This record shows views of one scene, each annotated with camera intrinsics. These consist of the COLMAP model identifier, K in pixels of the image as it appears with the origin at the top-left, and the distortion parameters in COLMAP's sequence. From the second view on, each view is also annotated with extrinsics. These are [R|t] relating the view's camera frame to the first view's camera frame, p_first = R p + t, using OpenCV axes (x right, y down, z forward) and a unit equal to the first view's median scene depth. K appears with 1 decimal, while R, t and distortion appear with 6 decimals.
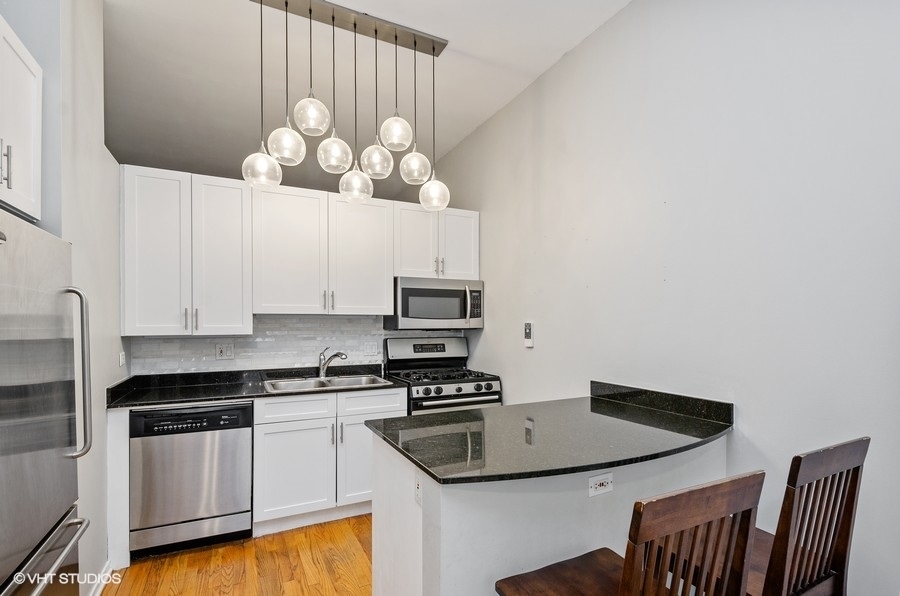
lens RADIAL K [[425.5, 0, 449.9], [0, 425.5, 317.1], [0, 0, 1]] dist [-0.002471, -0.000395]
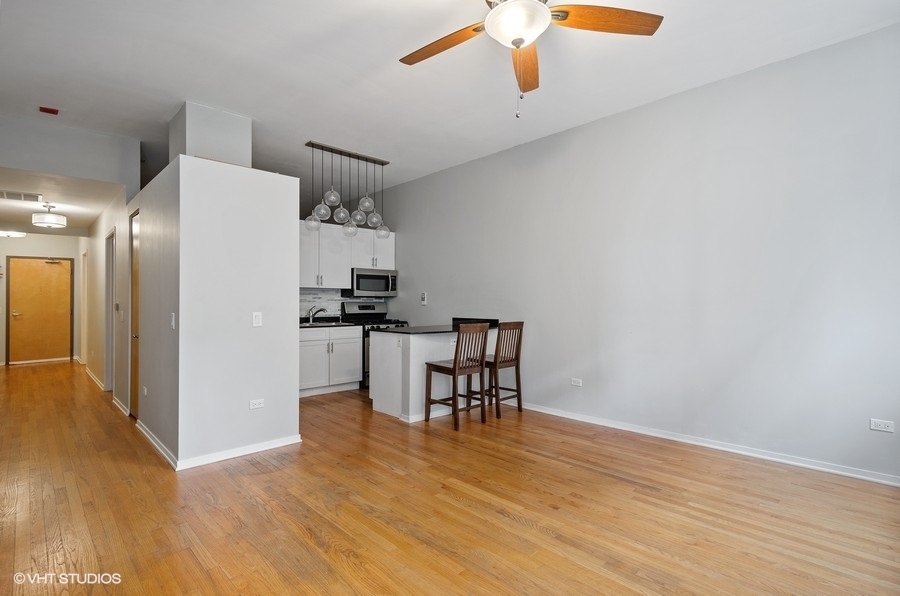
lens RADIAL K [[445.7, 0, 450.0], [0, 445.7, 298.0], [0, 0, 1]] dist [0.001101, -0.000004]
pose [[0.954339, 0.007306, 0.298635, -0.302664], [-0.009657, 0.999933, 0.006398, 0.019689], [-0.298568, -0.008990, 0.954346, -0.980628]]
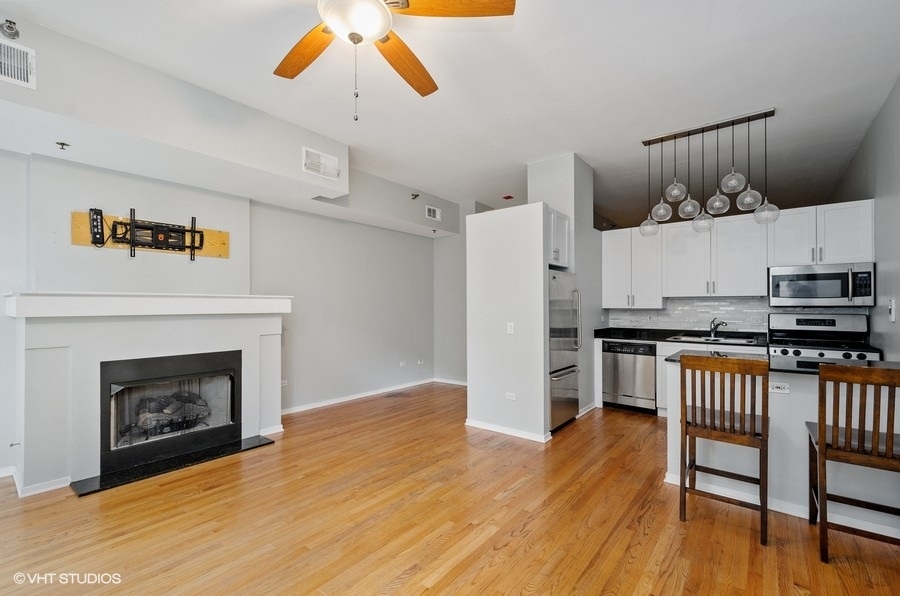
lens RADIAL K [[389.3, 0, 451.1], [0, 389.3, 306.5], [0, 0, 1]] dist [-0.000720, -0.000183]
pose [[0.417465, 0.005106, -0.908678, 0.583917], [0.013773, 0.999834, 0.011946, 0.000936], [0.908588, -0.017502, 0.417326, -0.443607]]
